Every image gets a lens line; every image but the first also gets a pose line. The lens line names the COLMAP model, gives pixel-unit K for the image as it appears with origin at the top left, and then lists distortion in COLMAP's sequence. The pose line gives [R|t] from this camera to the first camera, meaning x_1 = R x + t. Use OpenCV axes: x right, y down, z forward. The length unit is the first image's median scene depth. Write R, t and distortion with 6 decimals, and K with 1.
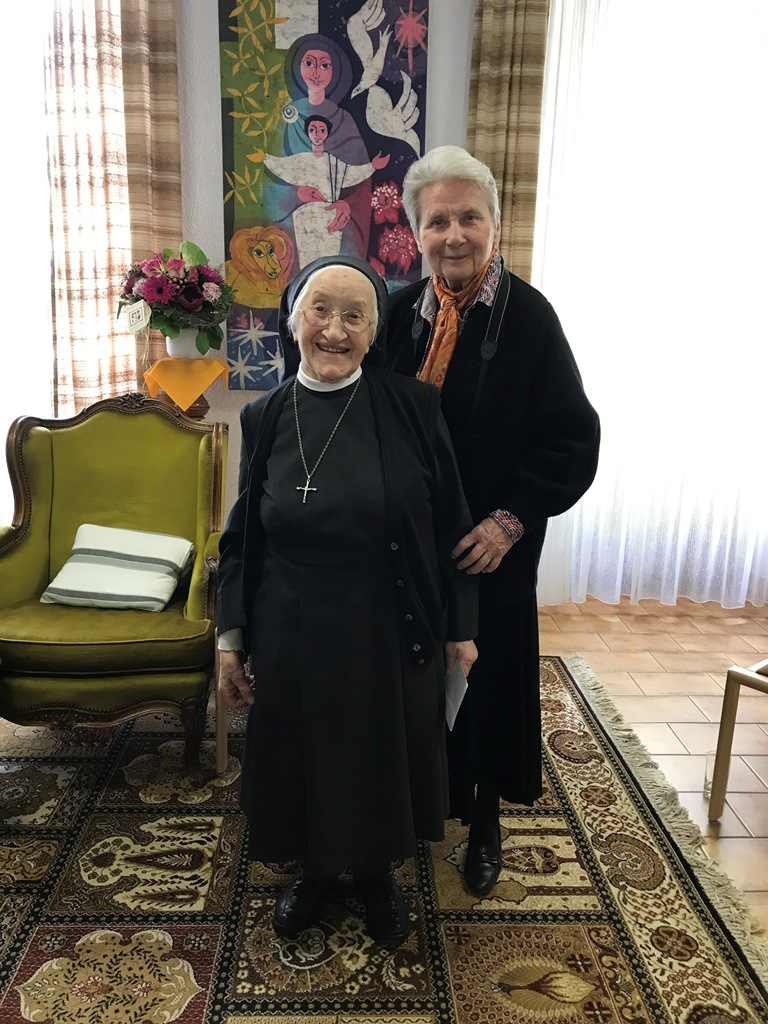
lens RADIAL K [[833.5, 0, 382.7], [0, 833.5, 504.9], [0, 0, 1]] dist [-0.007282, 0.038392]
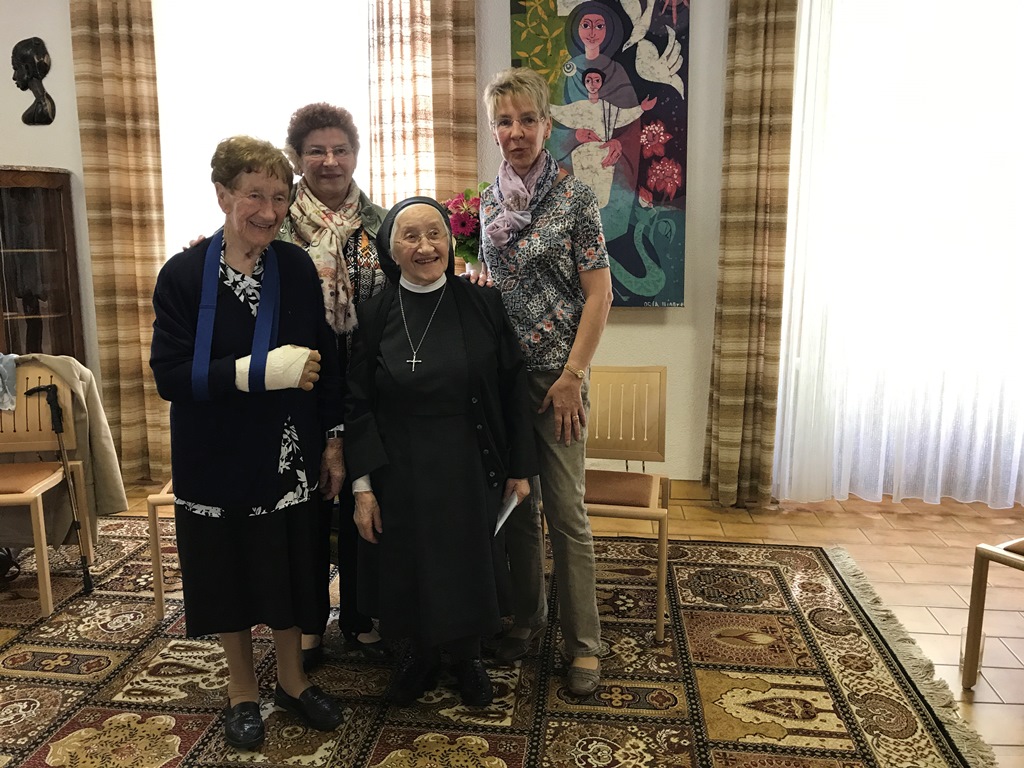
lens RADIAL K [[842.4, 0, 509.3], [0, 842.4, 382.0], [0, 0, 1]] dist [0.015416, 0.001490]
pose [[0.987523, -0.006807, -0.157329, -0.011798], [-0.001539, 0.998601, -0.052864, 0.029517], [0.157469, 0.052447, 0.986130, -0.151751]]
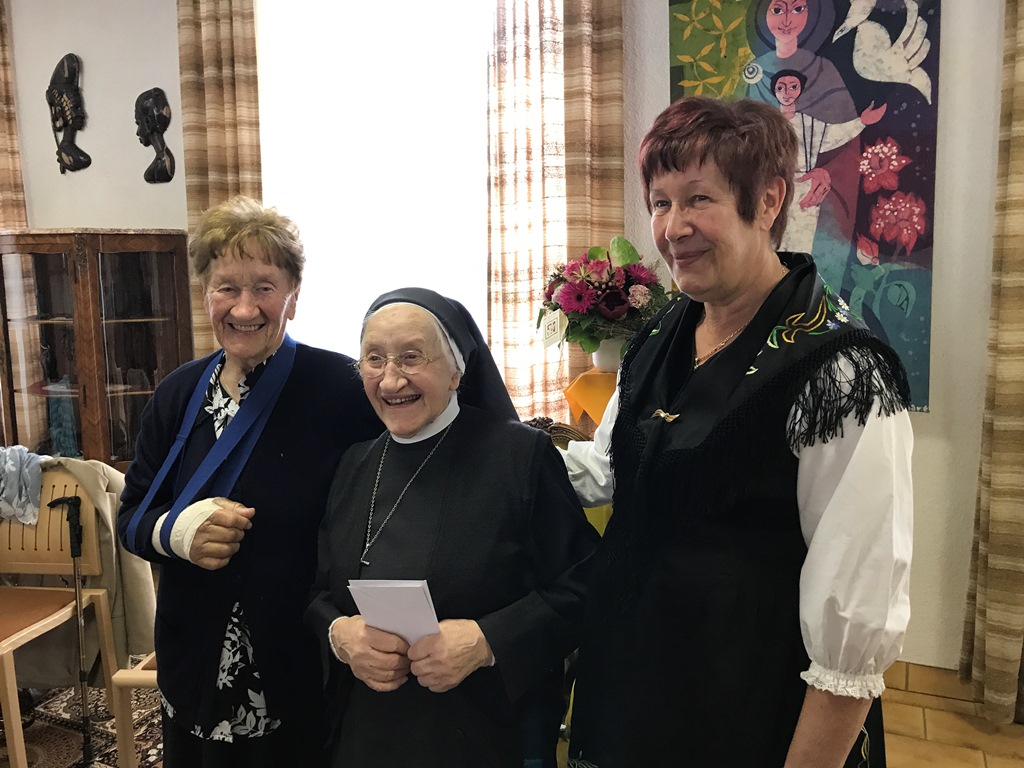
lens RADIAL K [[842.0, 0, 520.8], [0, 842.0, 371.1], [0, 0, 1]] dist [0.019773, 0.004218]
pose [[0.898868, 0.008181, -0.438144, 0.050970], [-0.053003, 0.994515, -0.090167, -0.090240], [0.435003, 0.104271, 0.894371, 0.187147]]
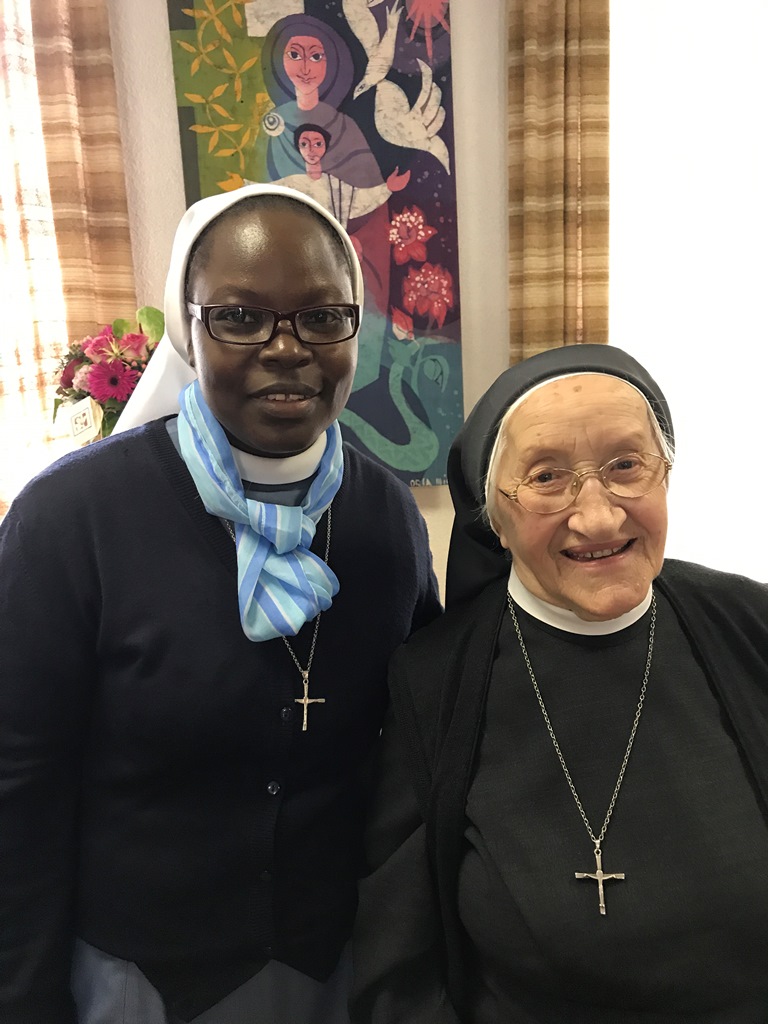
lens RADIAL K [[847.8, 0, 384.0], [0, 847.8, 512.0], [0, 0, 1]] dist [0.009252, -0.000965]
pose [[0.995252, -0.081470, 0.053264, -0.081930], [0.083375, 0.995918, -0.034585, -0.095531], [-0.050229, 0.038862, 0.997981, 0.263782]]
